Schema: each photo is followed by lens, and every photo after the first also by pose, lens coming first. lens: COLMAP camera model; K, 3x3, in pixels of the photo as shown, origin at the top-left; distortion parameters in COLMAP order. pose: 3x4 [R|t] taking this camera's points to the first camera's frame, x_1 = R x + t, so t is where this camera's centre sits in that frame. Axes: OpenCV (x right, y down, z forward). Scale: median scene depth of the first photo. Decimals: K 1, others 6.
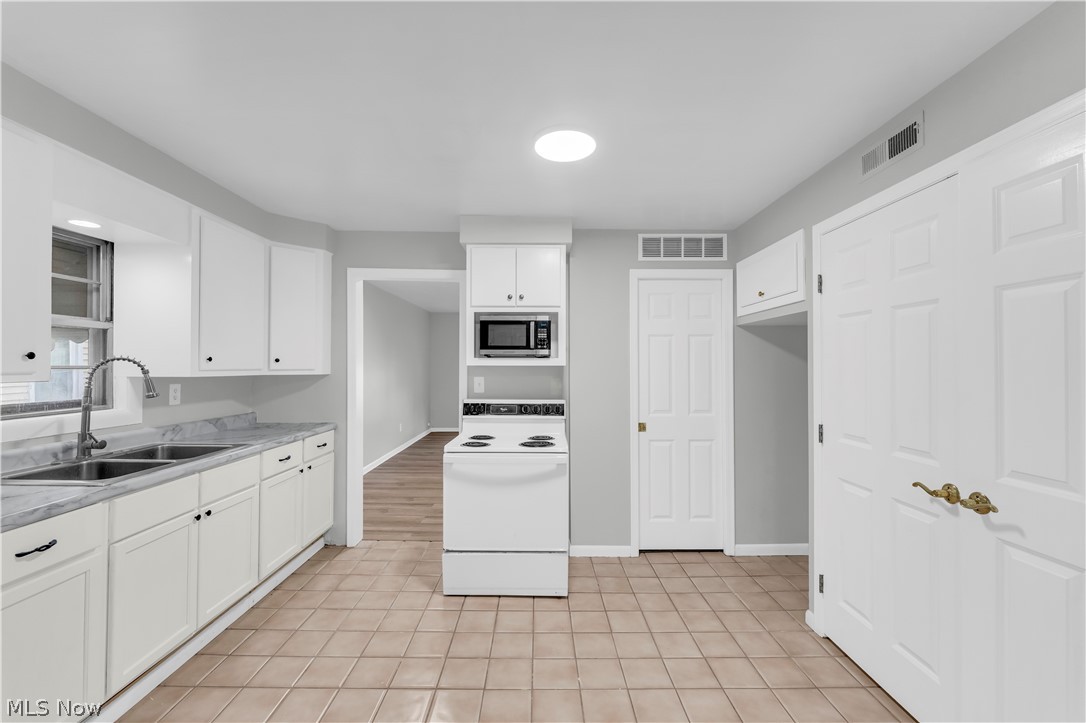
lens RADIAL K [[443.5, 0, 539.7], [0, 443.5, 362.5], [0, 0, 1]] dist [0.000004, -0.001442]
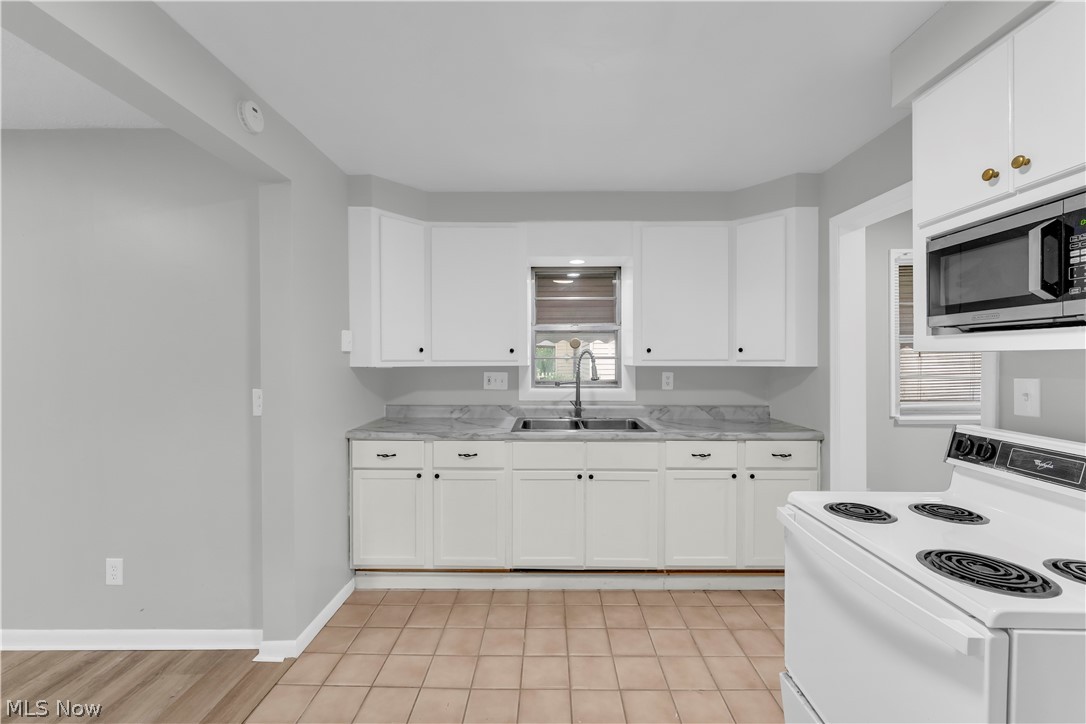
lens RADIAL K [[443.5, 0, 537.3], [0, 443.5, 358.1], [0, 0, 1]] dist [0.000004, -0.001442]
pose [[-0.020428, -0.003138, -0.999786, 0.363897], [0.011485, 0.999928, -0.003374, 0.011411], [0.999725, -0.011552, -0.020390, 0.671260]]
